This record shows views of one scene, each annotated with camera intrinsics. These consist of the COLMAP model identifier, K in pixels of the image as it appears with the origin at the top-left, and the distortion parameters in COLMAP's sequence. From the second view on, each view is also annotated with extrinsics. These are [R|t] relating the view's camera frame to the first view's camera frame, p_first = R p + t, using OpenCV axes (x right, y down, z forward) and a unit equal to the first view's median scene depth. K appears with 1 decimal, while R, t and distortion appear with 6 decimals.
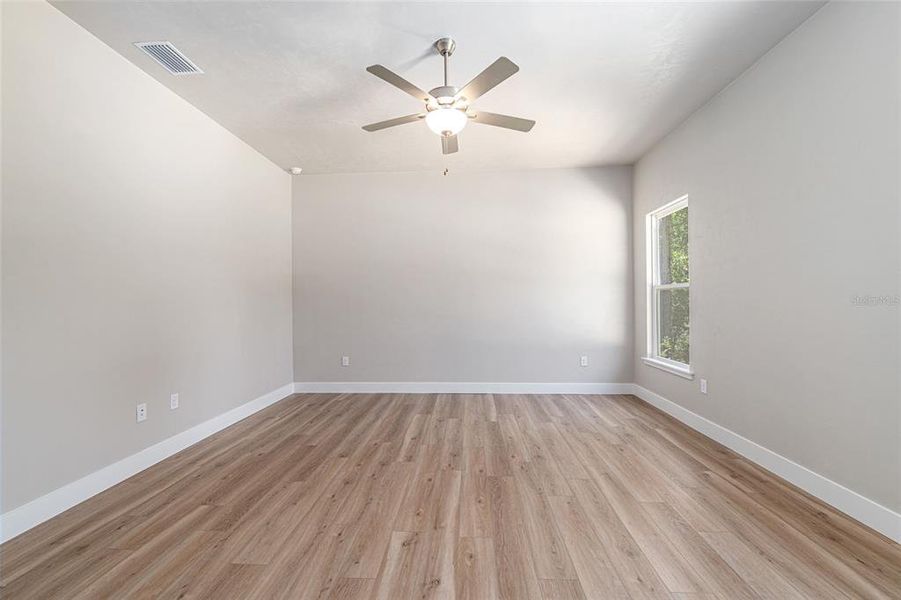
lens RADIAL K [[366.0, 0, 450.0], [0, 366.0, 303.2], [0, 0, 1]] dist [-0.000728, -0.000098]
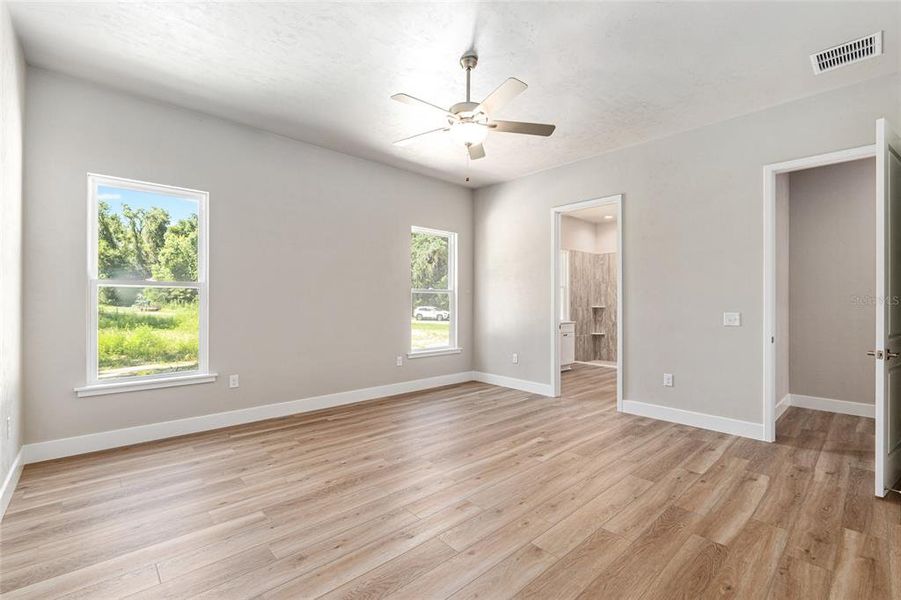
lens RADIAL K [[380.8, 0, 450.5], [0, 380.8, 300.0], [0, 0, 1]] dist [-0.001264, -0.000201]
pose [[-0.706611, 0.010964, 0.707517, -0.763489], [0.006340, 0.999938, -0.009163, 0.000321], [-0.707574, -0.001989, -0.706637, 1.831389]]
